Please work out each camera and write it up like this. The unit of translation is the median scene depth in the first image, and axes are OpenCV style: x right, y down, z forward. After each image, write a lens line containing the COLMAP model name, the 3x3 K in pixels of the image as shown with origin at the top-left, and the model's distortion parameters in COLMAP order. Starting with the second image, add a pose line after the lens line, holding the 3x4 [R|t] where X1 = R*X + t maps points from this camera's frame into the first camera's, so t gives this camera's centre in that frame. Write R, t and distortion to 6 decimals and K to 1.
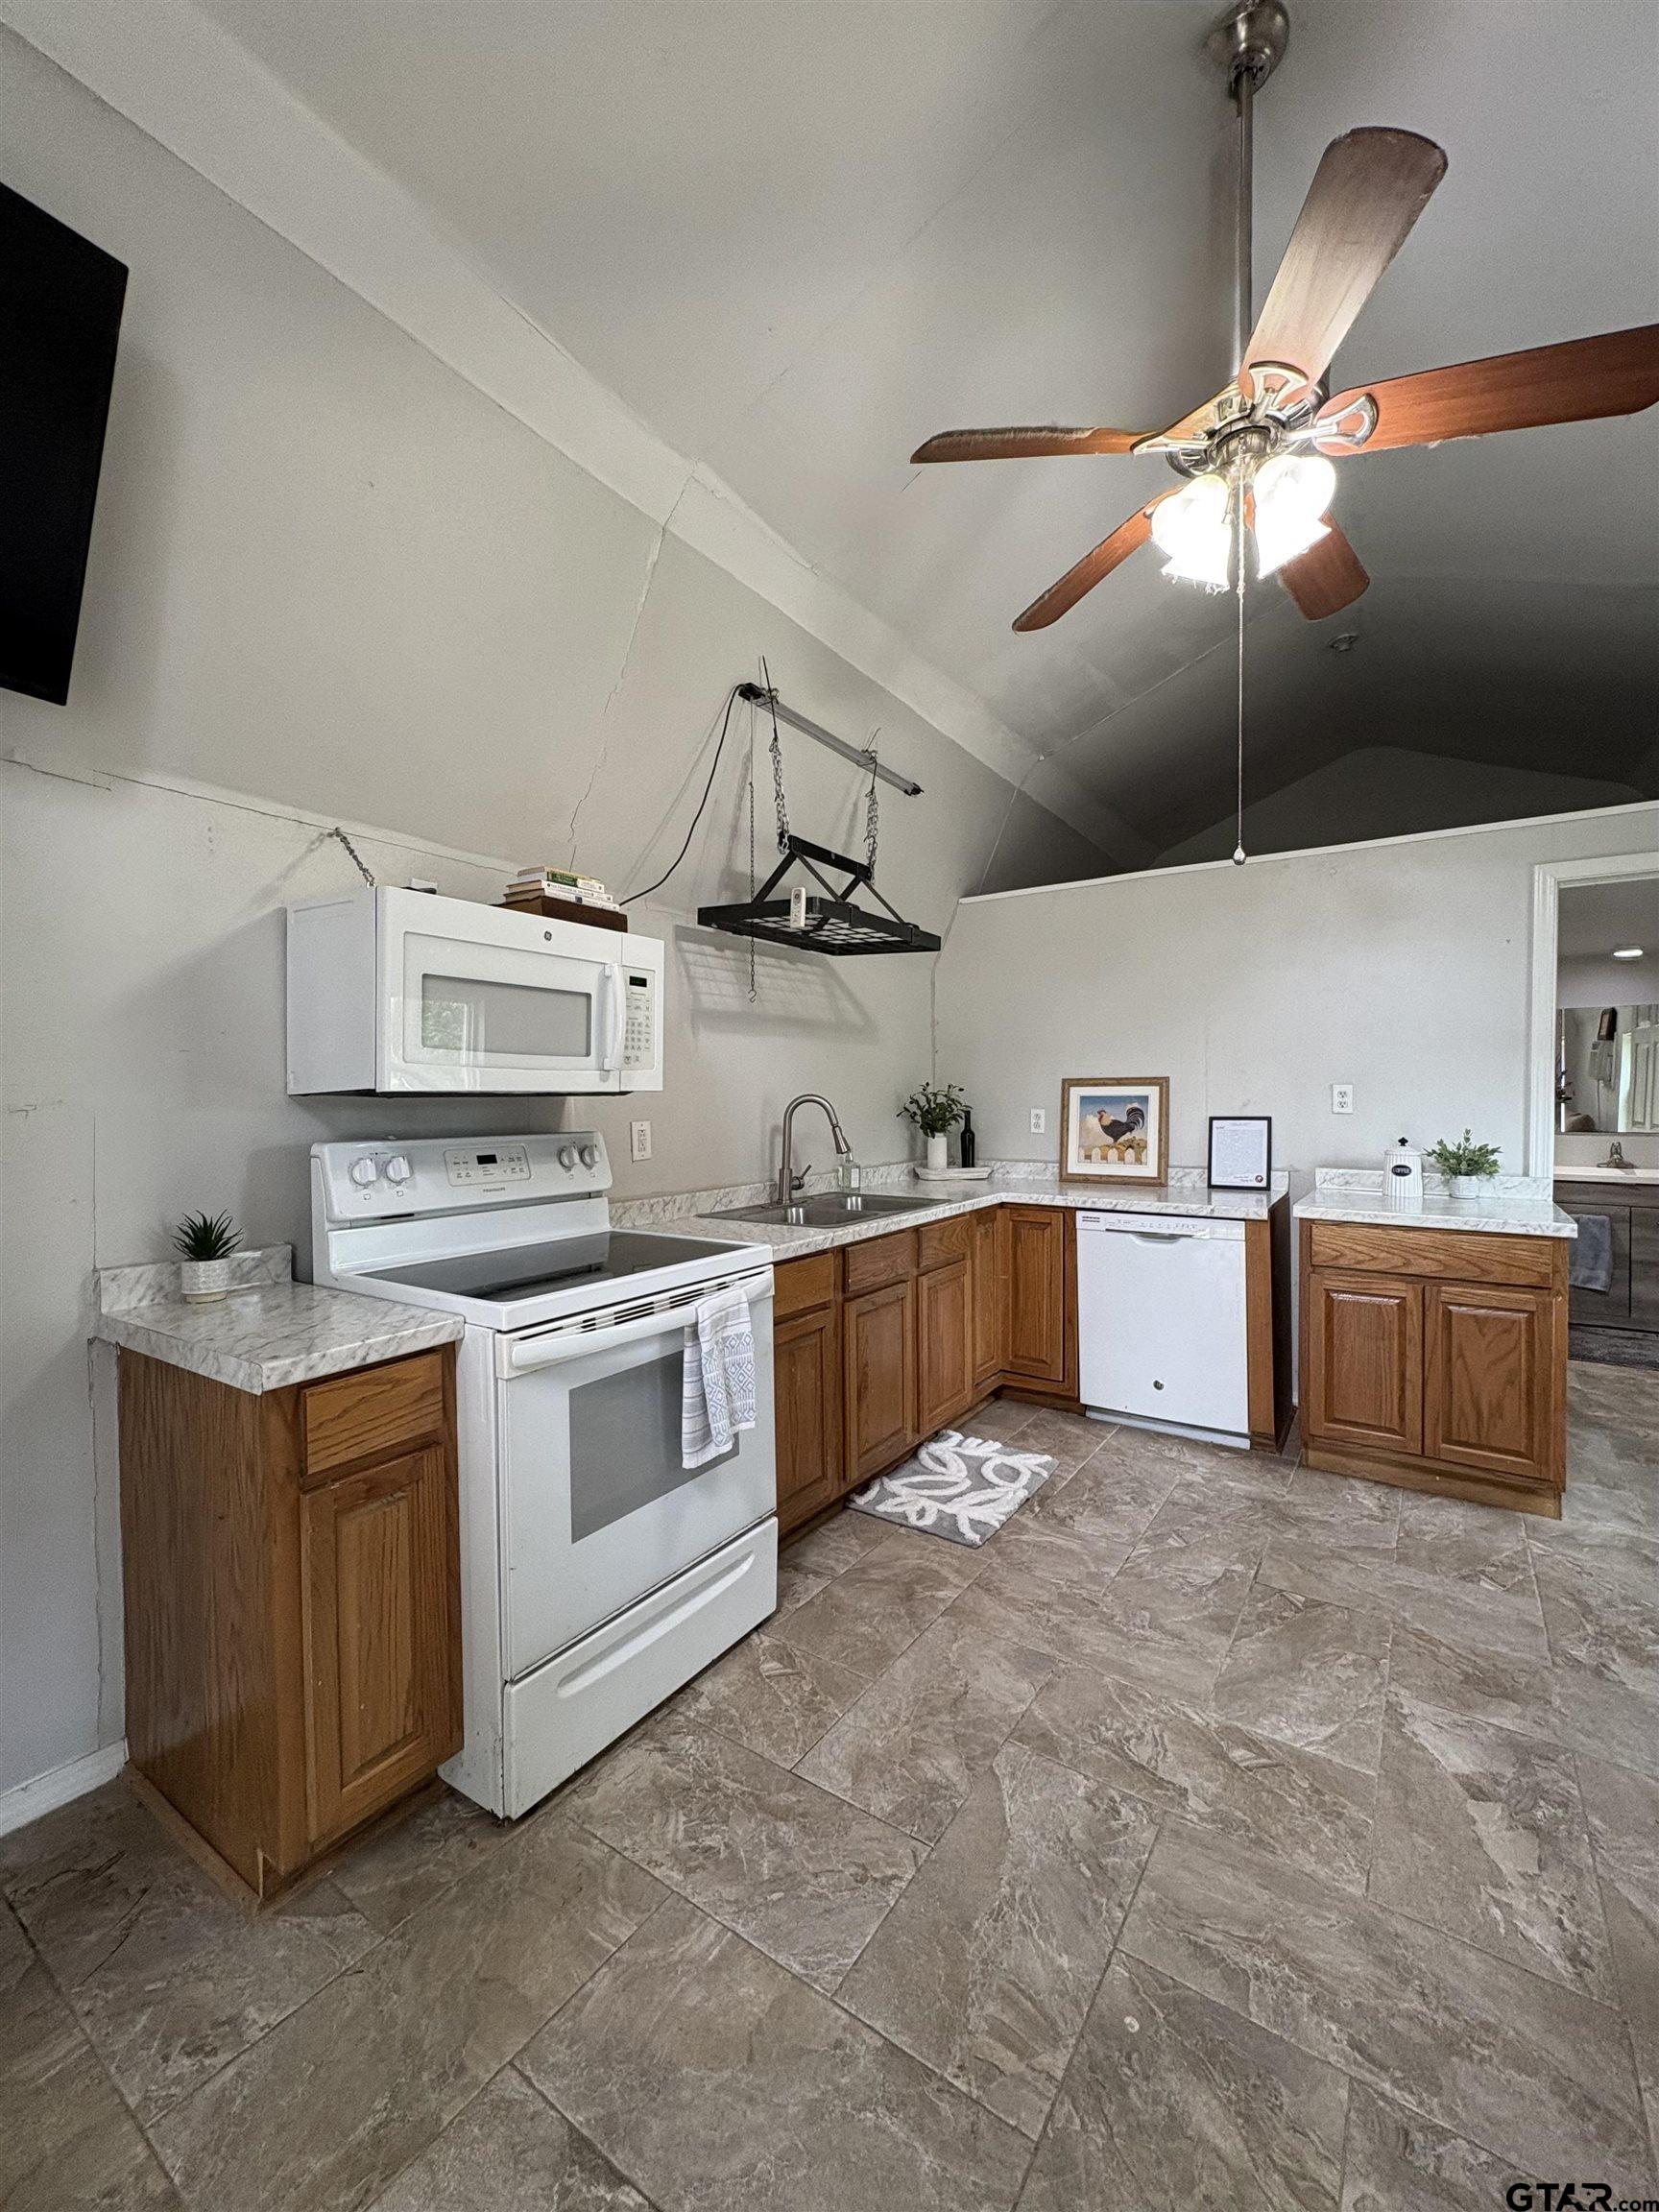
lens RADIAL K [[877.2, 0, 829.5], [0, 877.2, 1106.0], [0, 0, 1]] dist [0.000445, -0.000288]
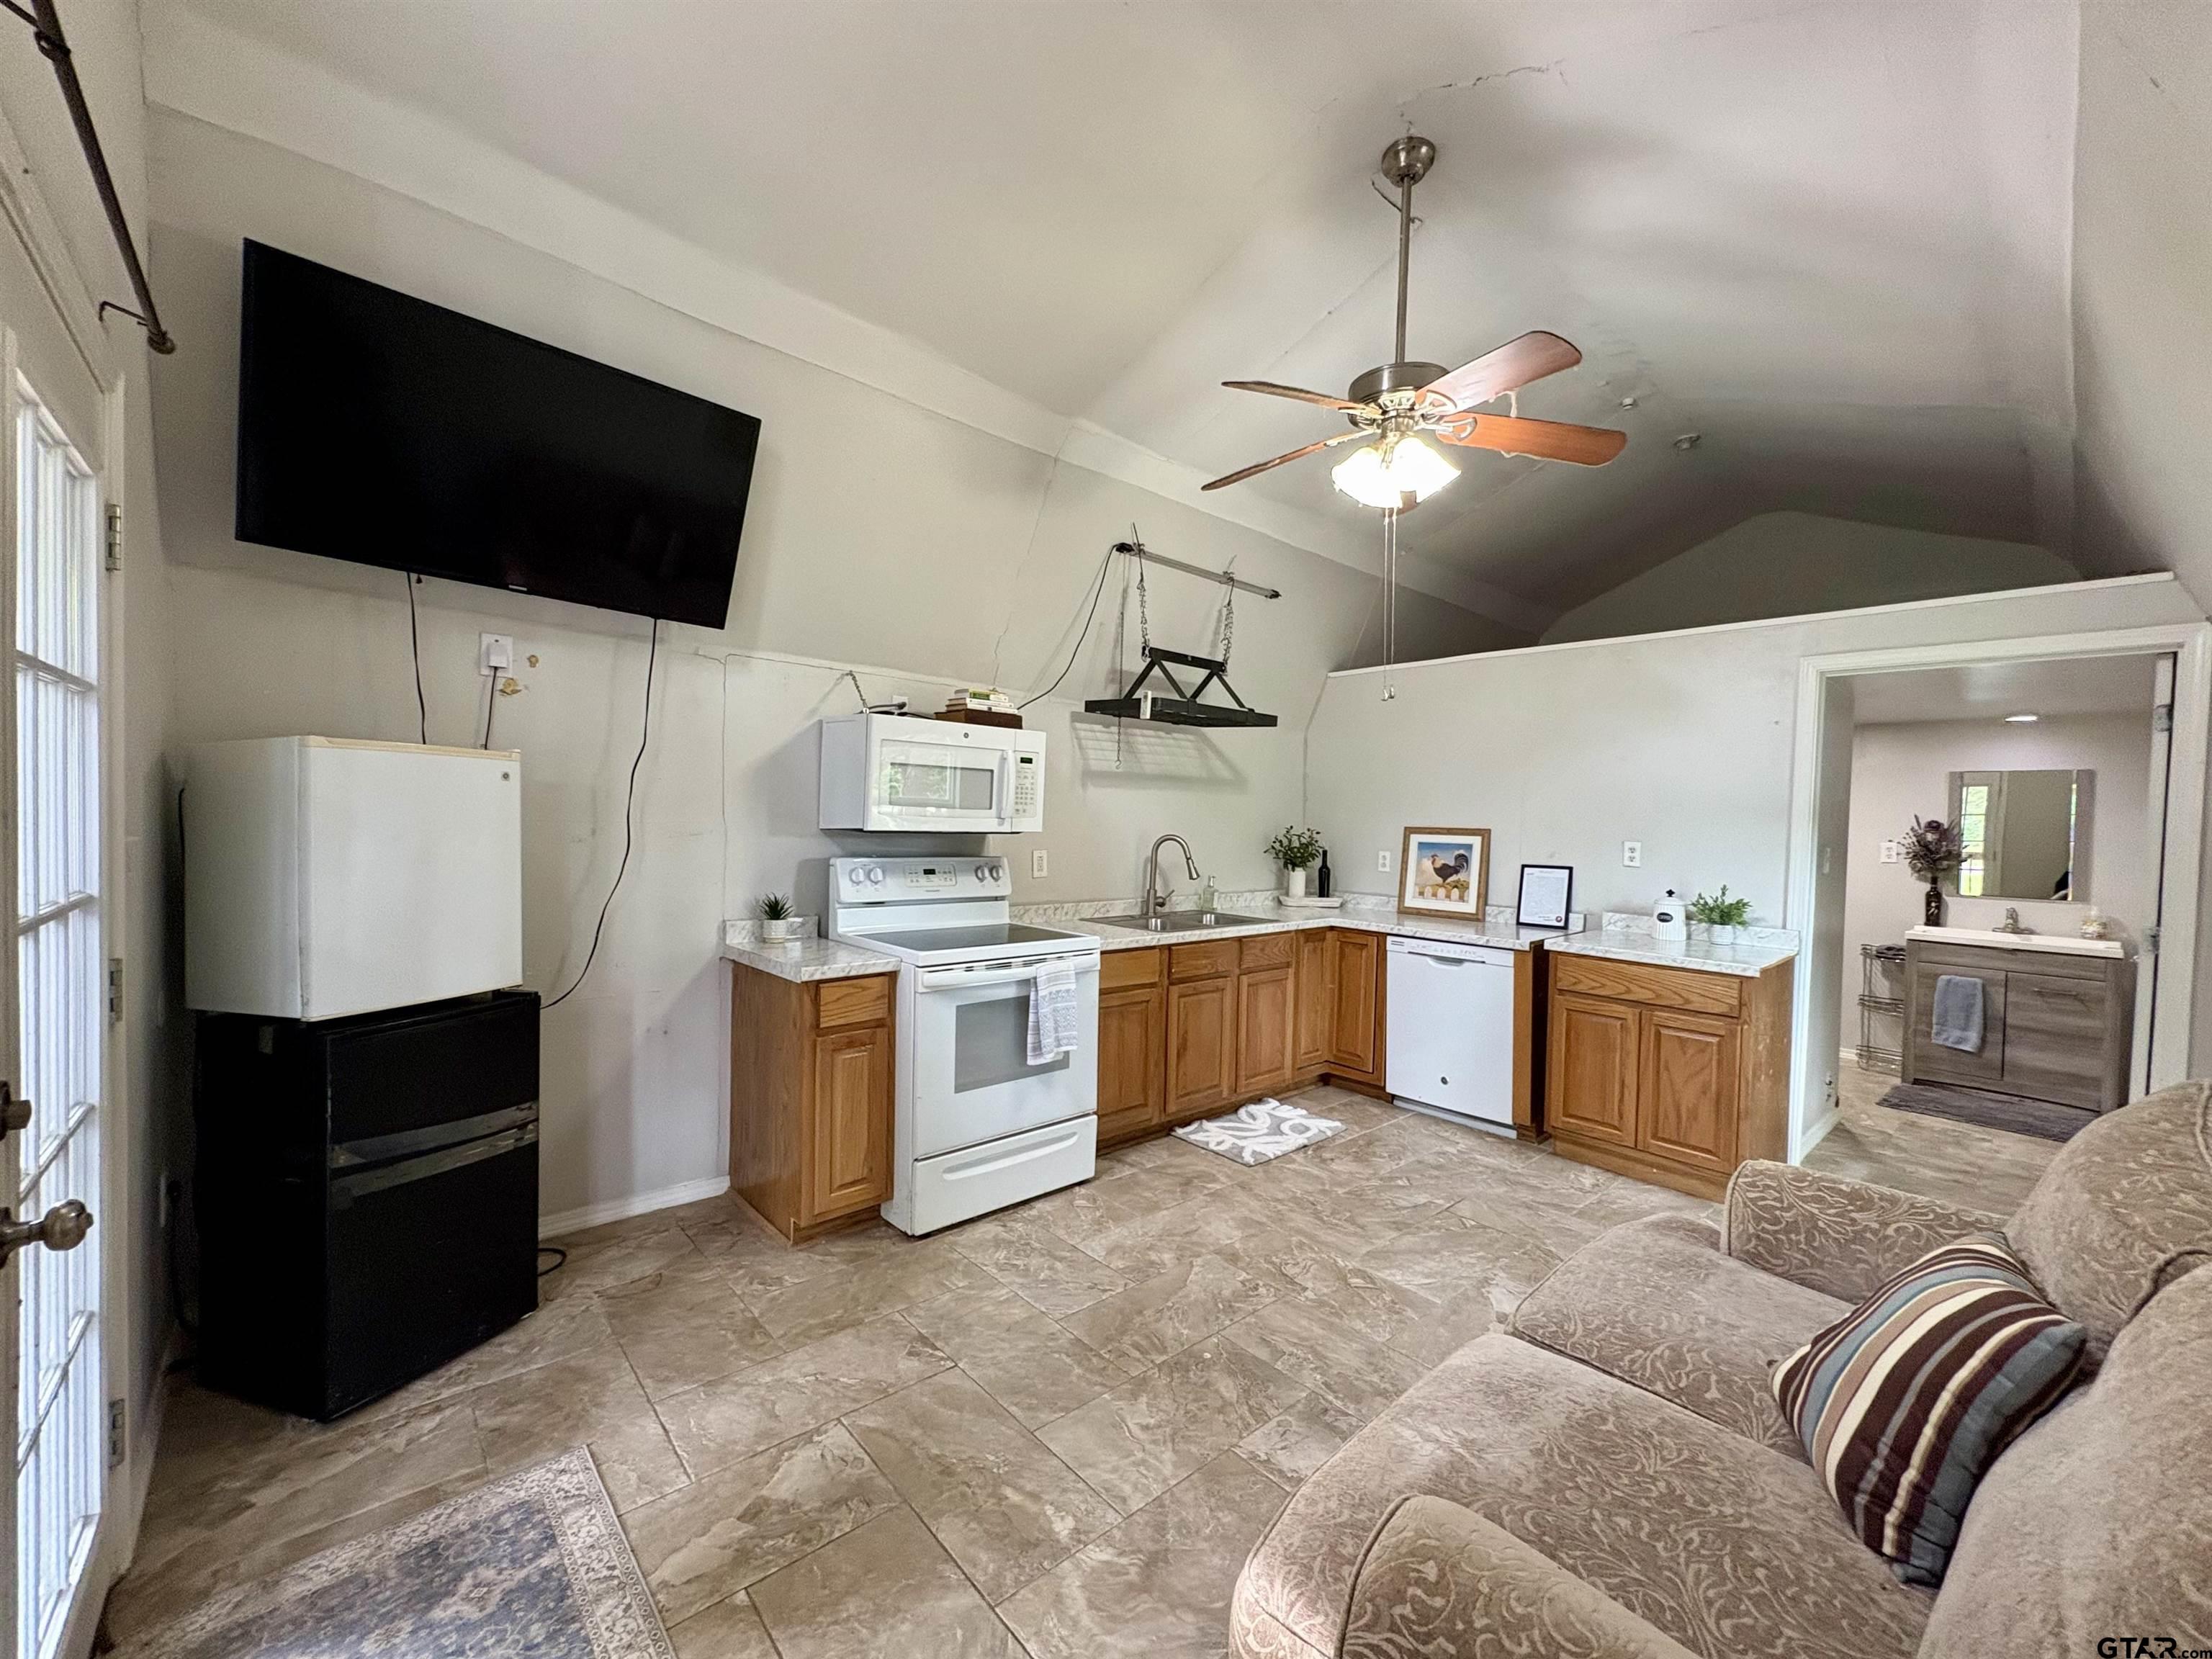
lens RADIAL K [[877.9, 0, 1106.0], [0, 877.9, 829.5], [0, 0, 1]] dist [-0.002118, -0.000020]
pose [[0.969674, 0.034474, -0.241958, 0.270386], [-0.034828, 0.999389, 0.002818, -0.027975], [0.241908, 0.005695, 0.970283, -0.419907]]
